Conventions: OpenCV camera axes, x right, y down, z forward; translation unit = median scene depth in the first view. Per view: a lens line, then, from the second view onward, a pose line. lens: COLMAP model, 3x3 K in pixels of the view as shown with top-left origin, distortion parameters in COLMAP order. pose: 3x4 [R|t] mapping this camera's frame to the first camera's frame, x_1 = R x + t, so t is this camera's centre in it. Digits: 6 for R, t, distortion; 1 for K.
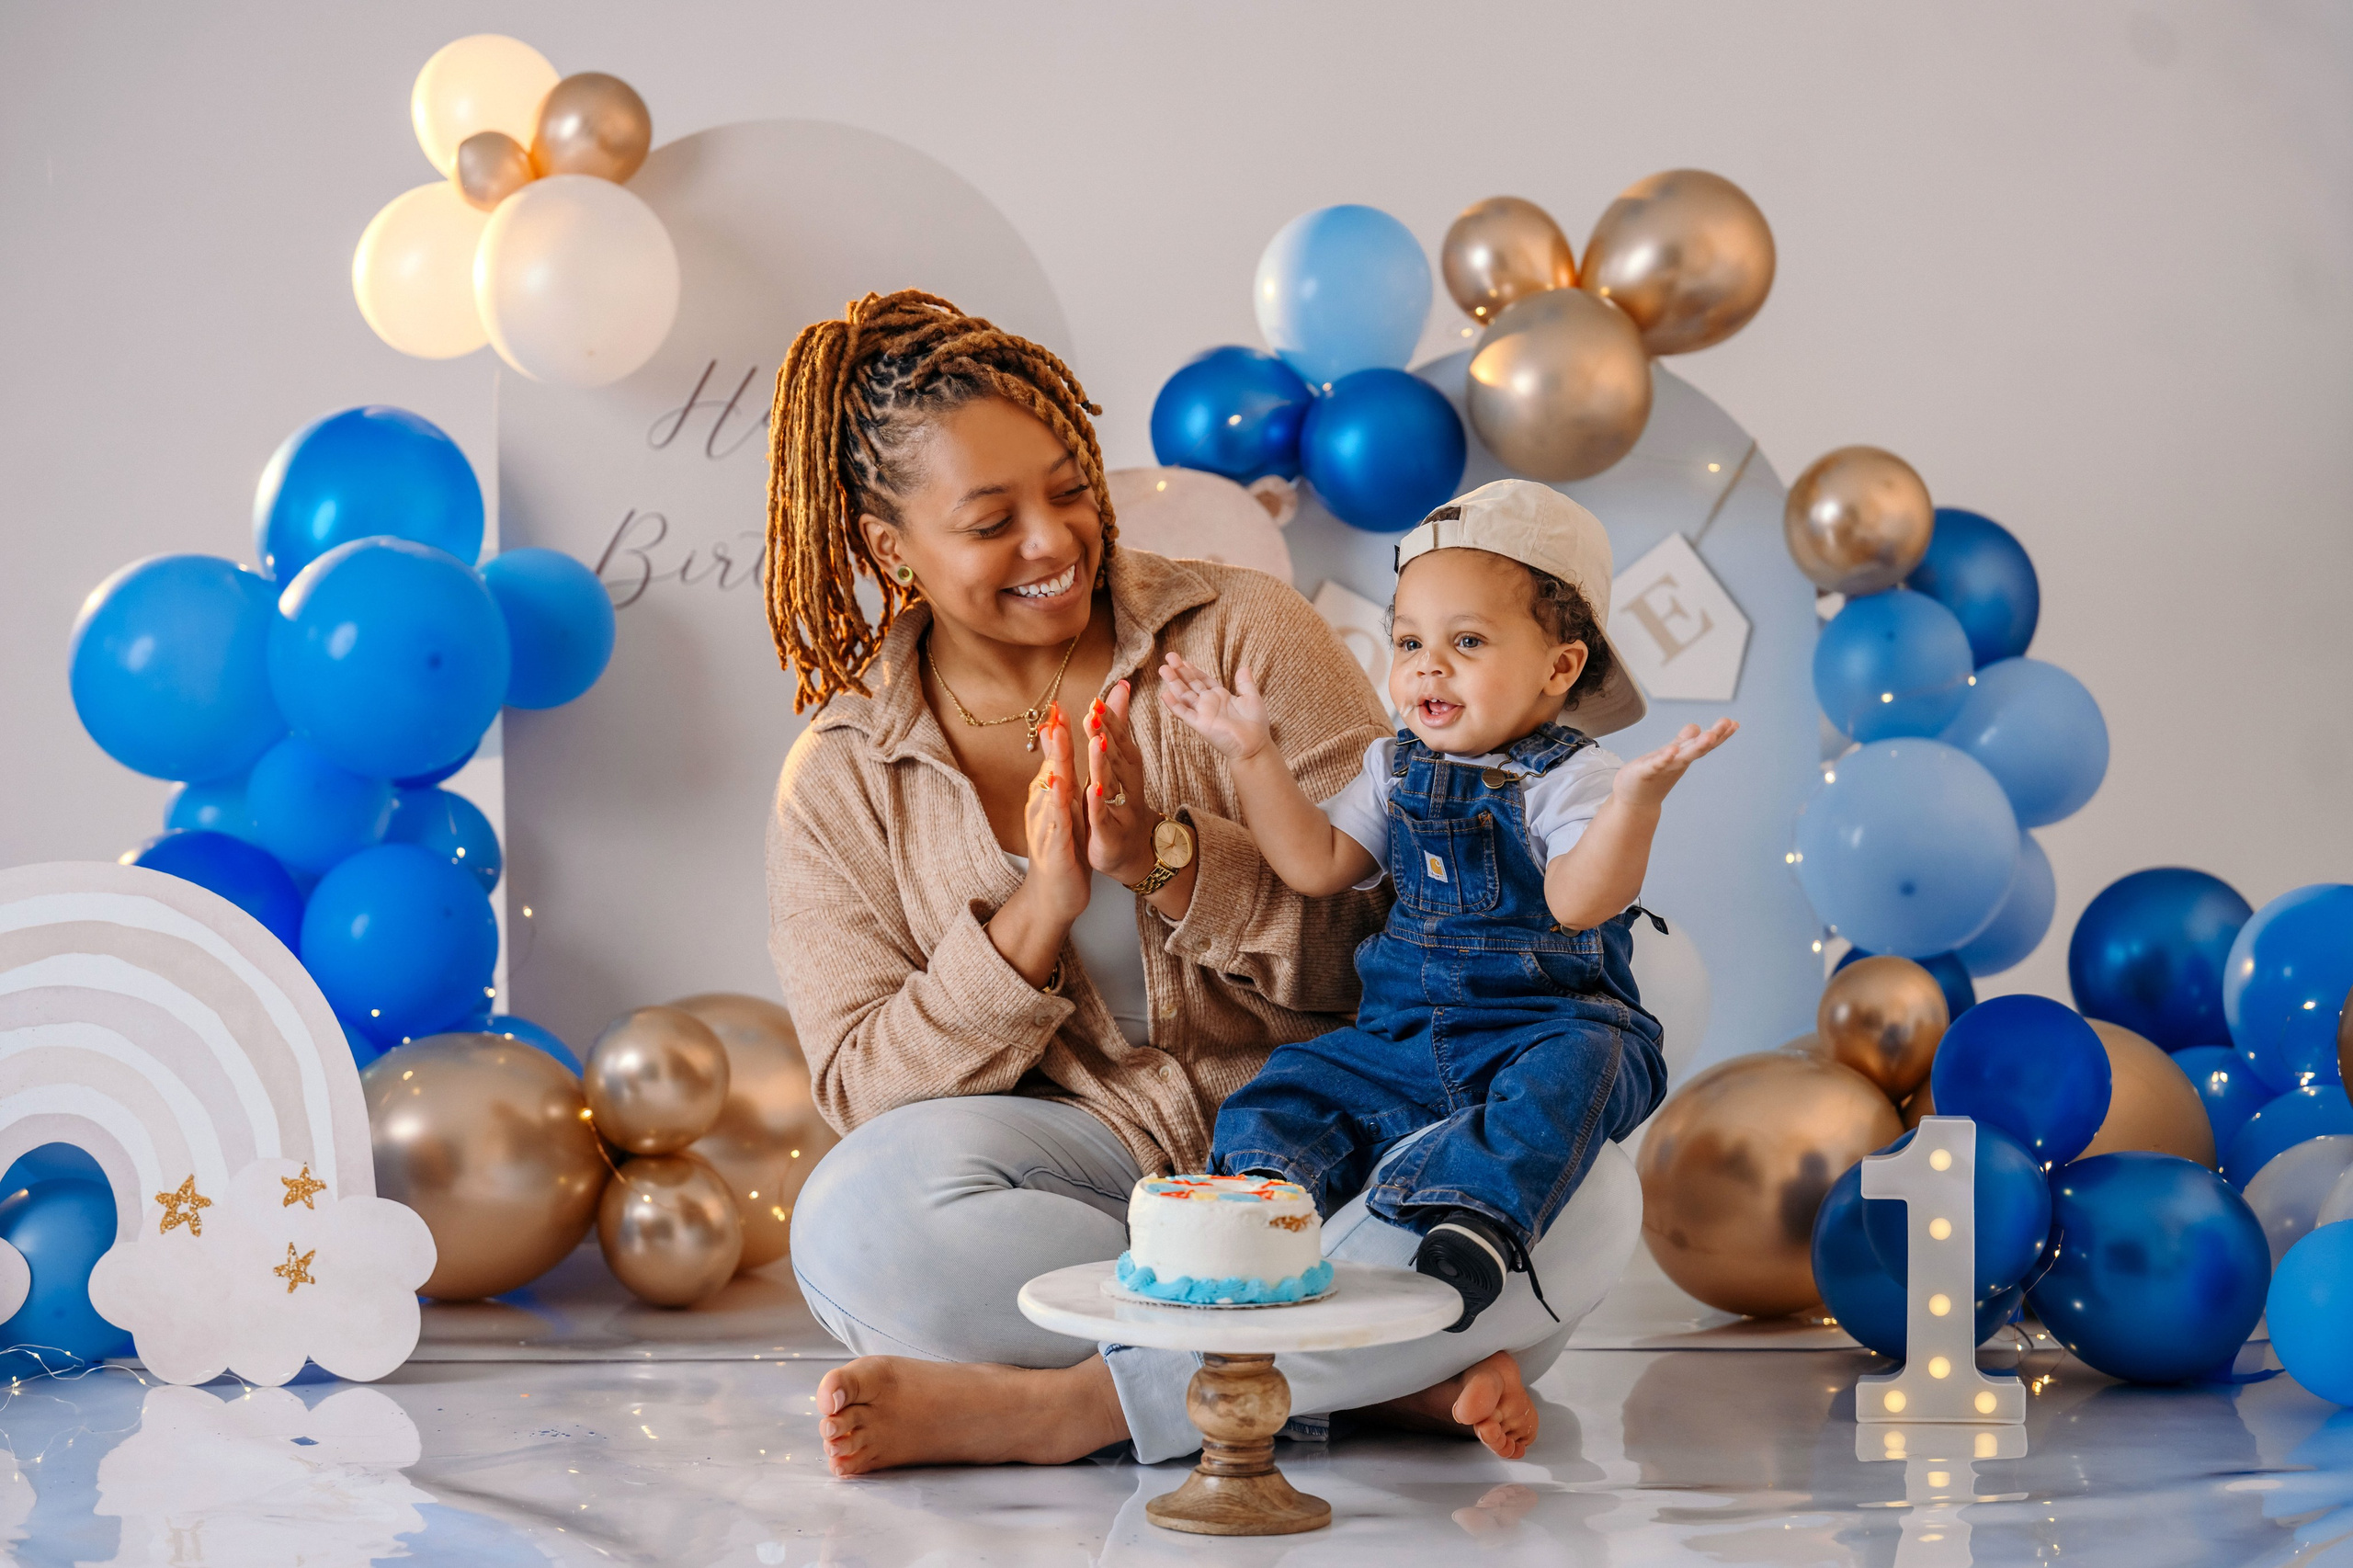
lens RADIAL K [[6514.3, 0, 1206.5], [0, 6514.3, 789.9], [0, 0, 1]] dist [0.052570, -0.319379]
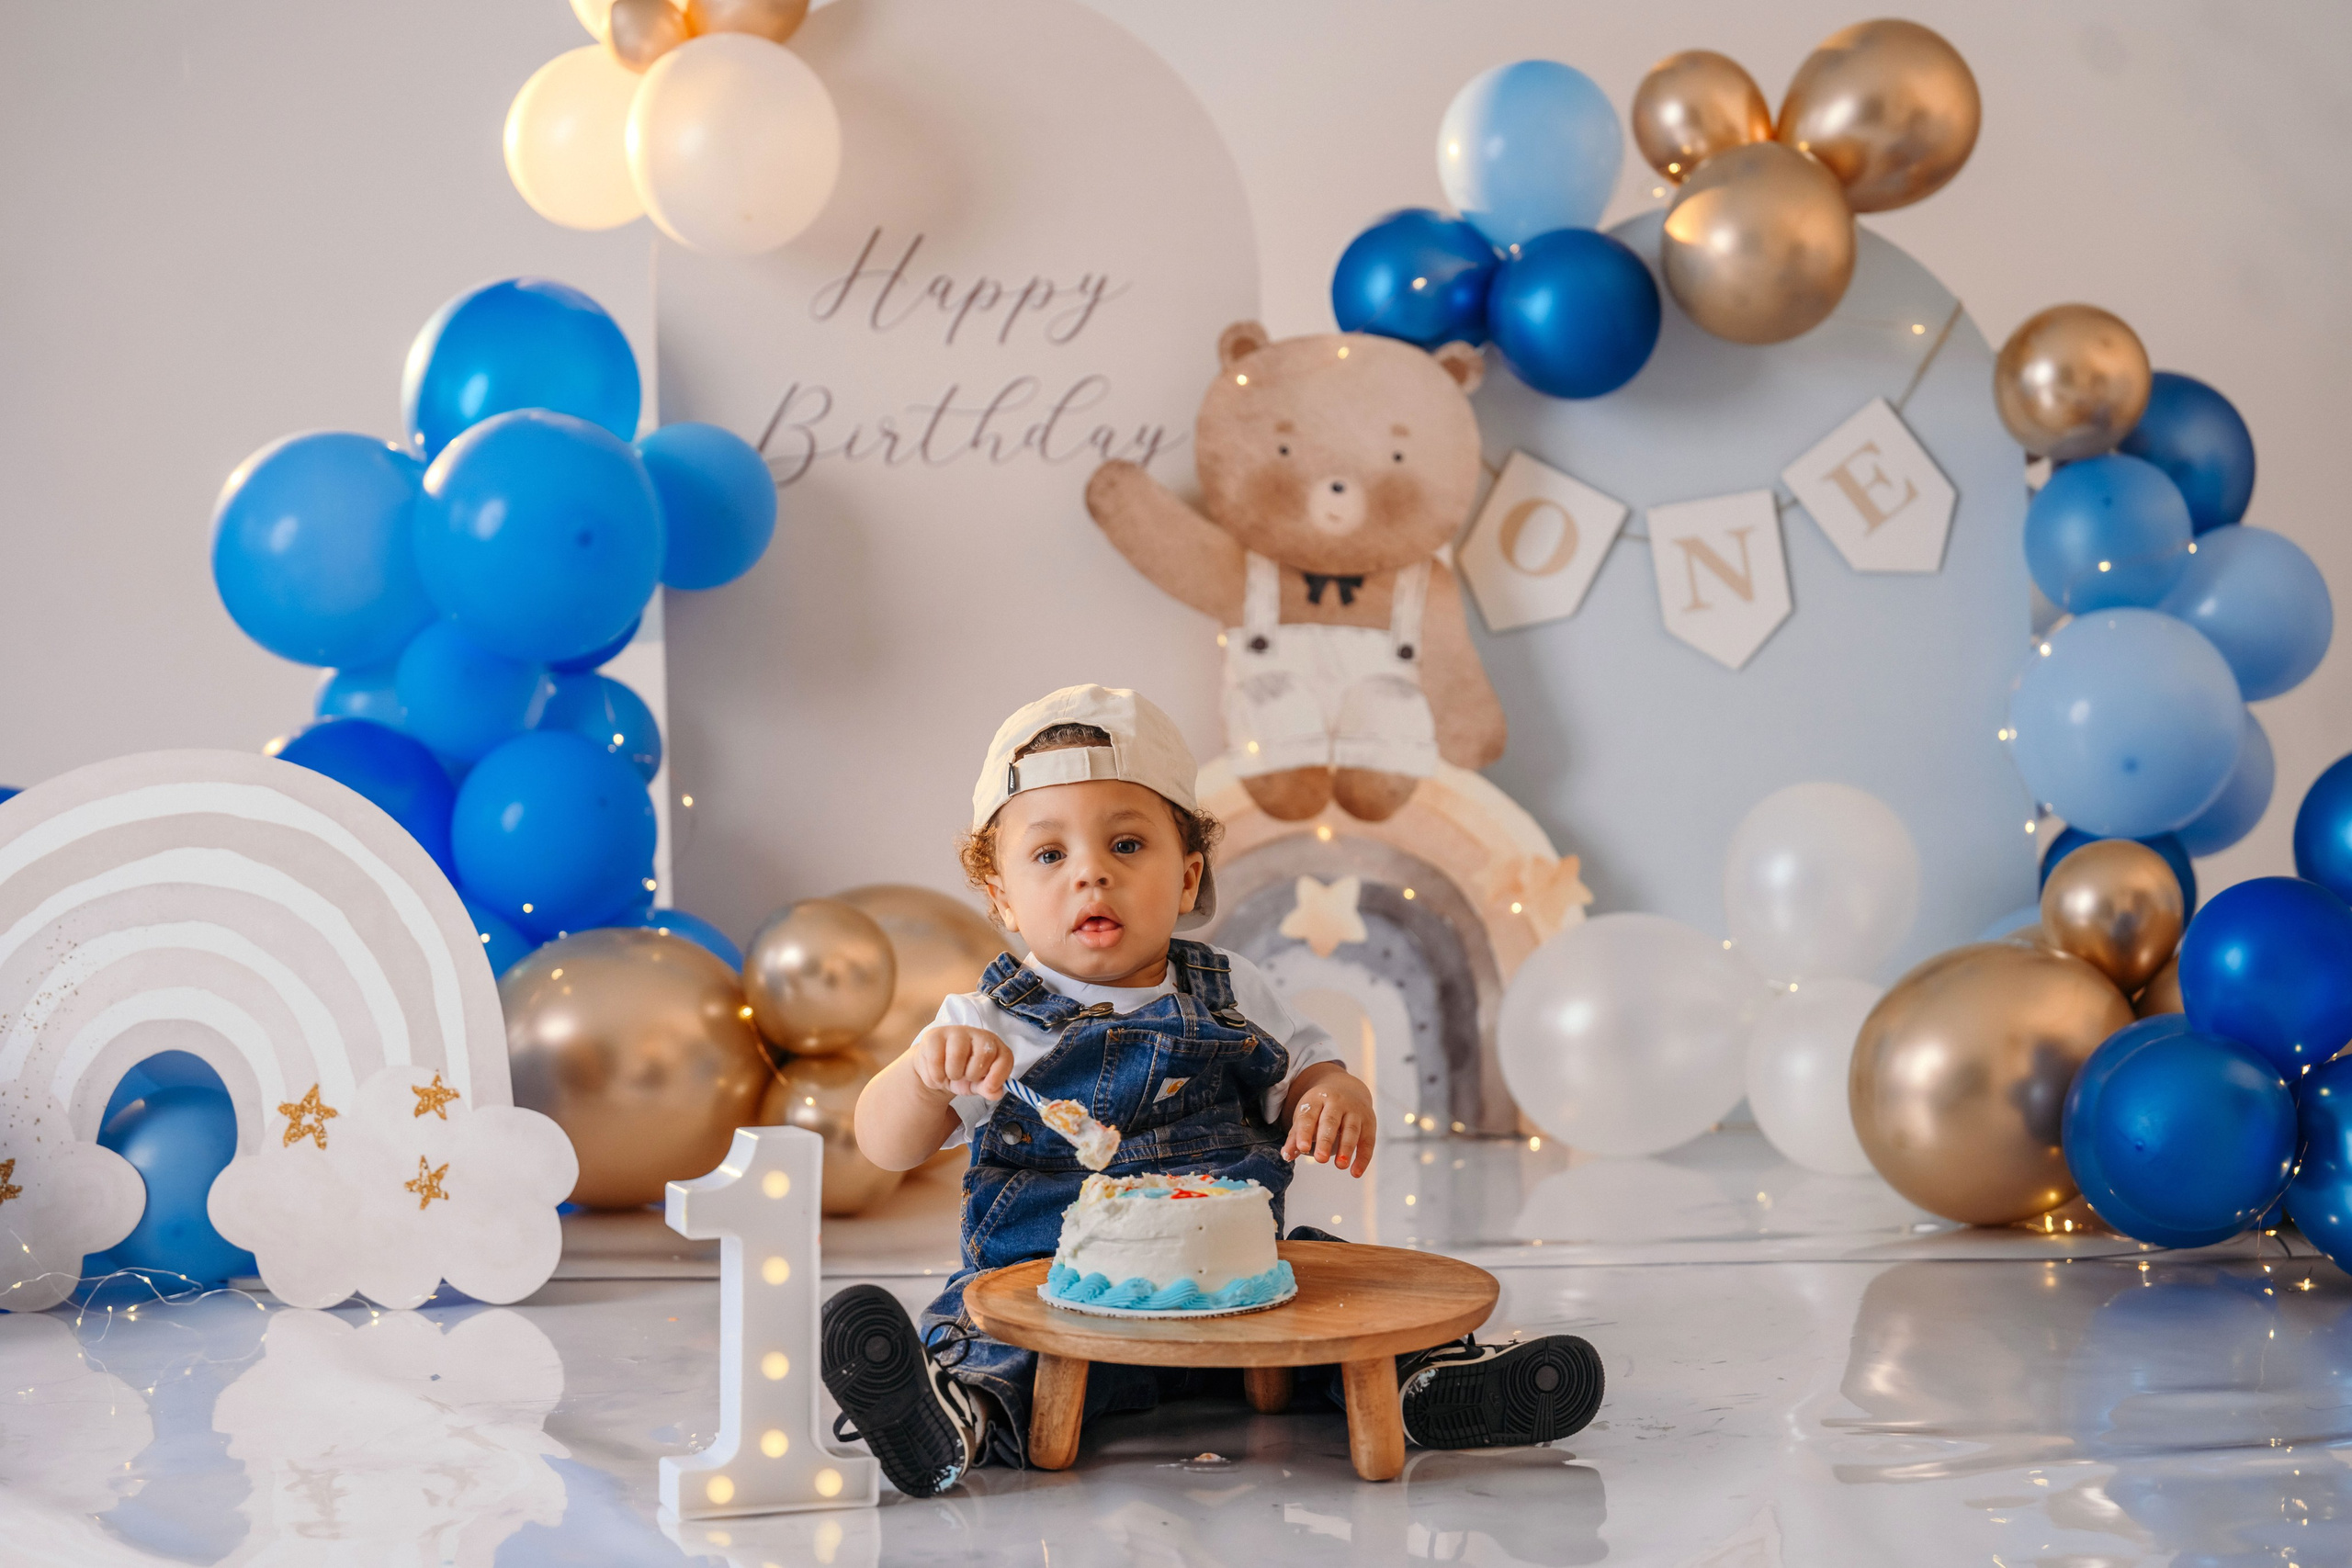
lens RADIAL K [[5362.4, 0, 1176.0], [0, 5362.4, 784.0], [0, 0, 1]] dist [0.019975, 0.203547]
pose [[0.999454, -0.007689, -0.032122, -0.006955], [0.008159, 0.999861, 0.014544, 0.005421], [0.032006, -0.014798, 0.999378, 0.216071]]
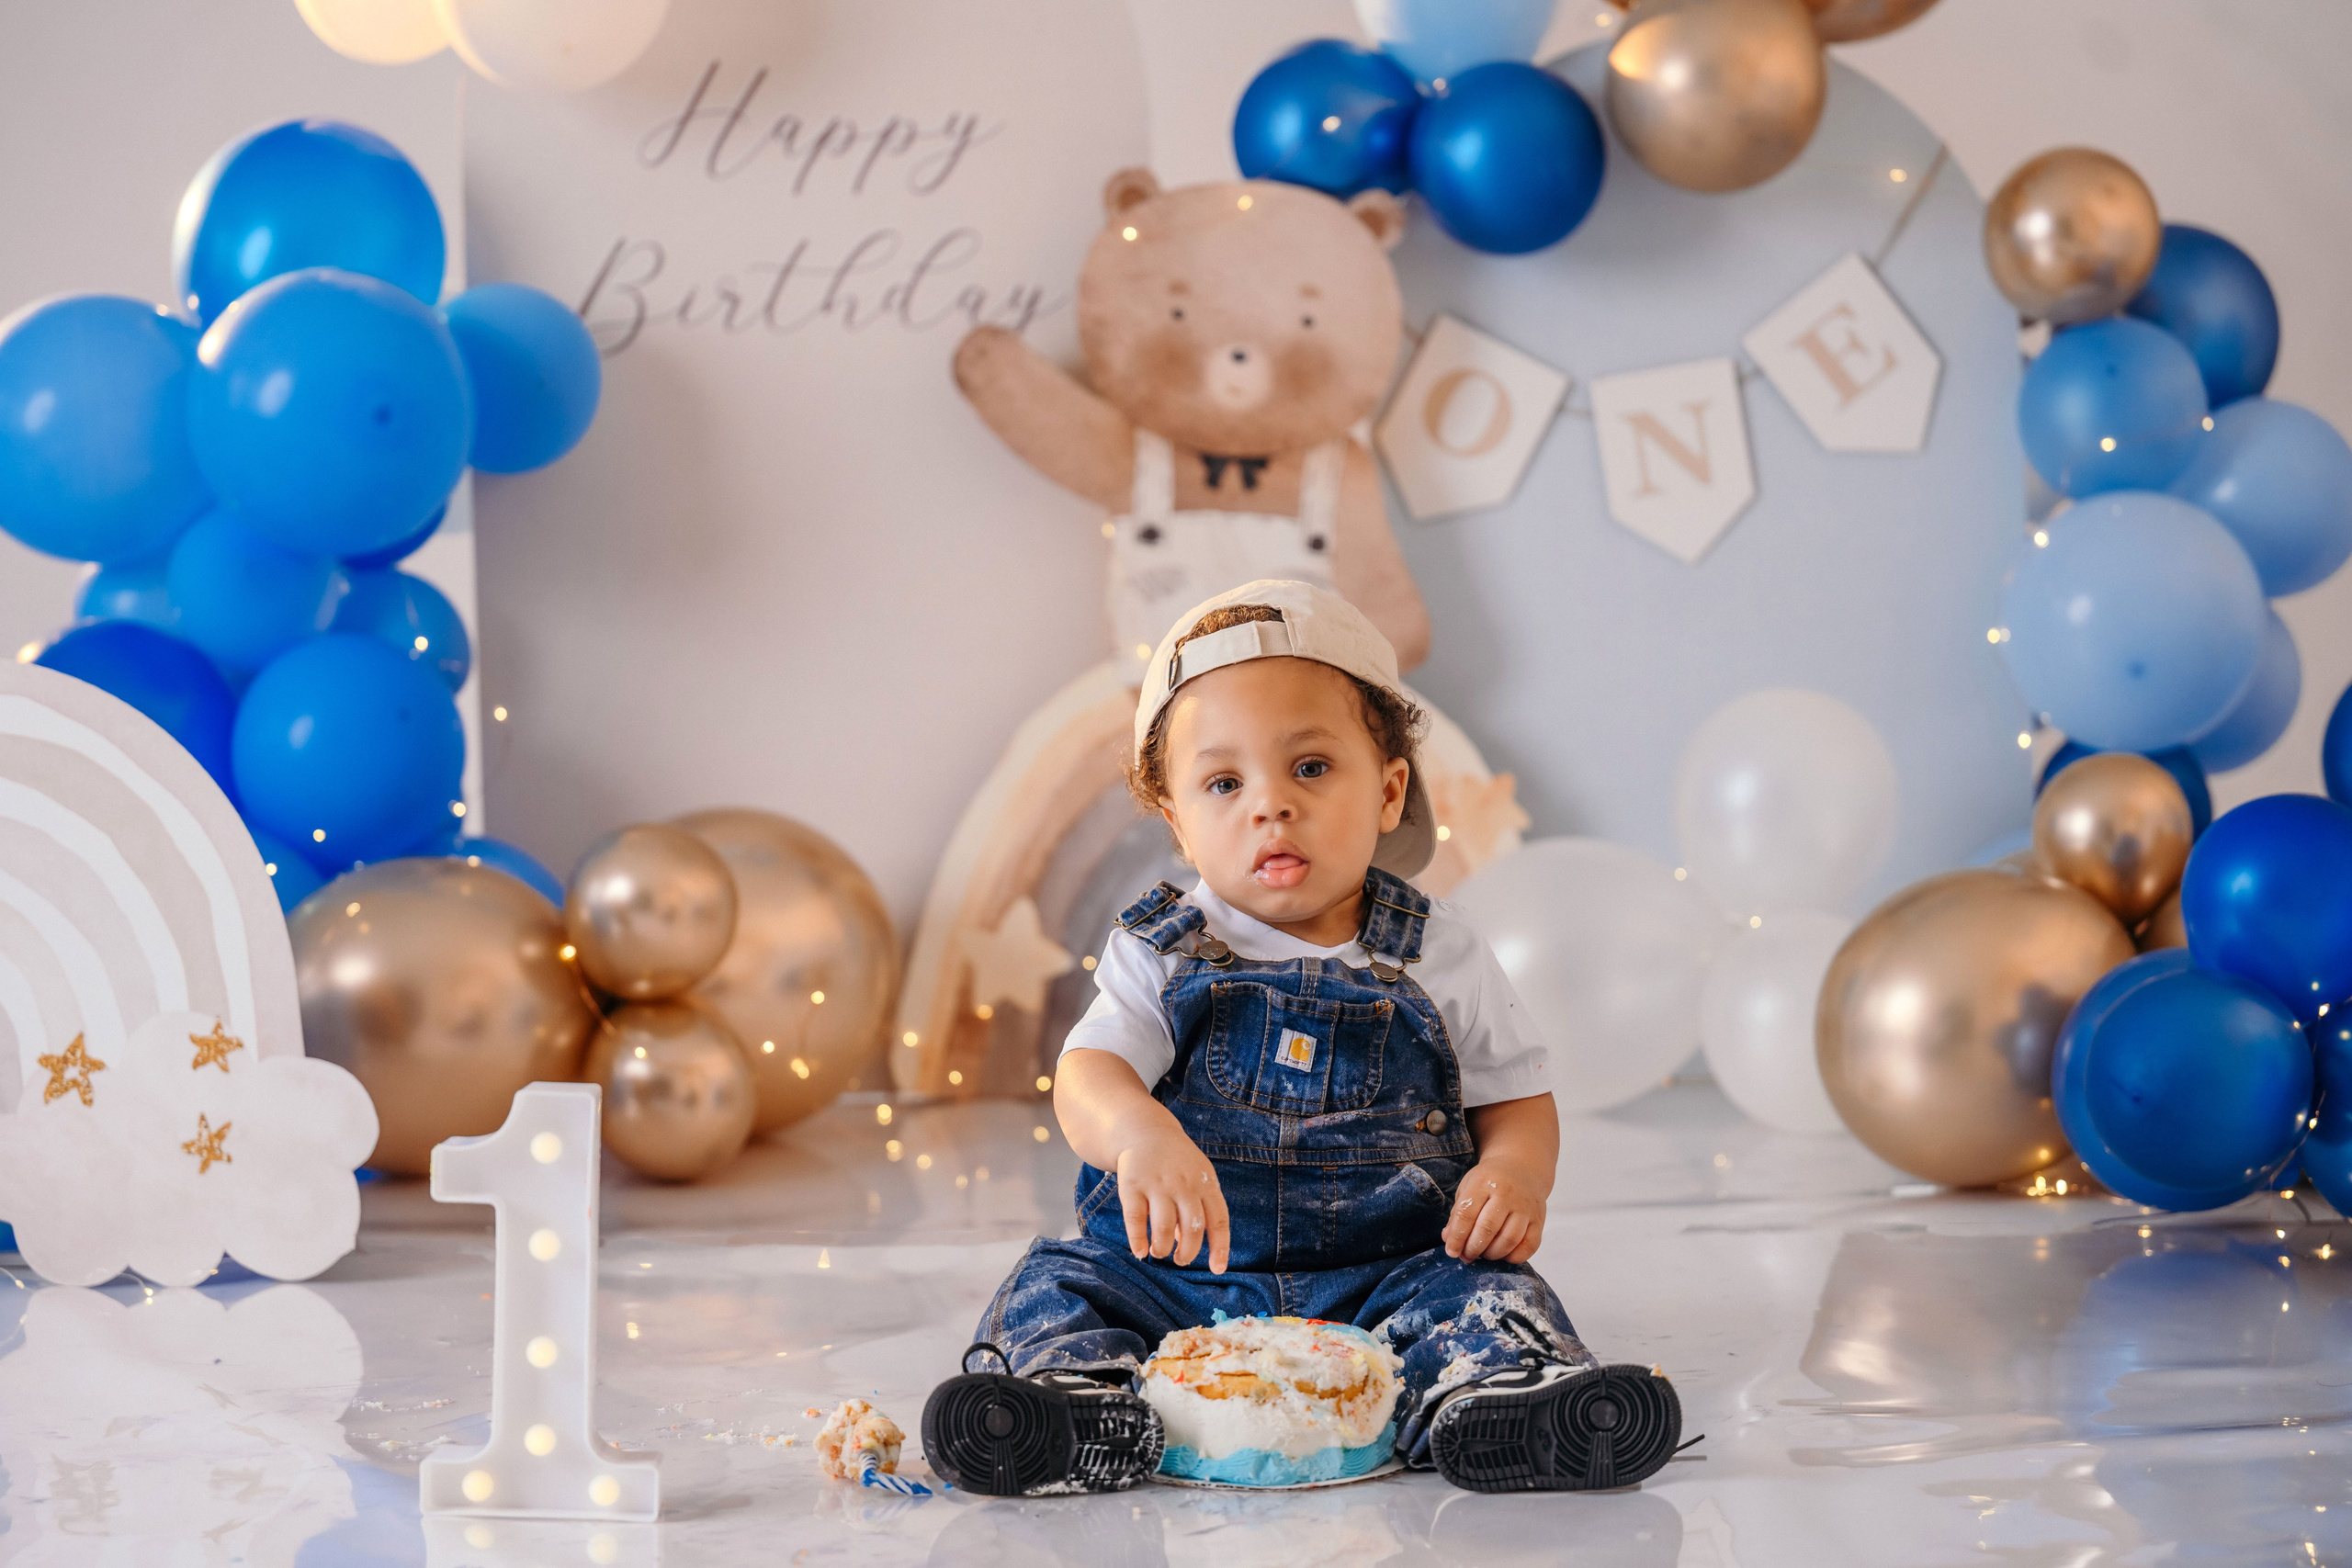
lens RADIAL K [[6326.9, 0, 1176.0], [0, 6326.9, 784.0], [0, 0, 1]] dist [0.032086, 0.142287]
pose [[0.999806, -0.009823, -0.017054, -0.002757], [0.010281, 0.999583, 0.026975, 0.006709], [0.016782, -0.027146, 0.999491, 0.183910]]
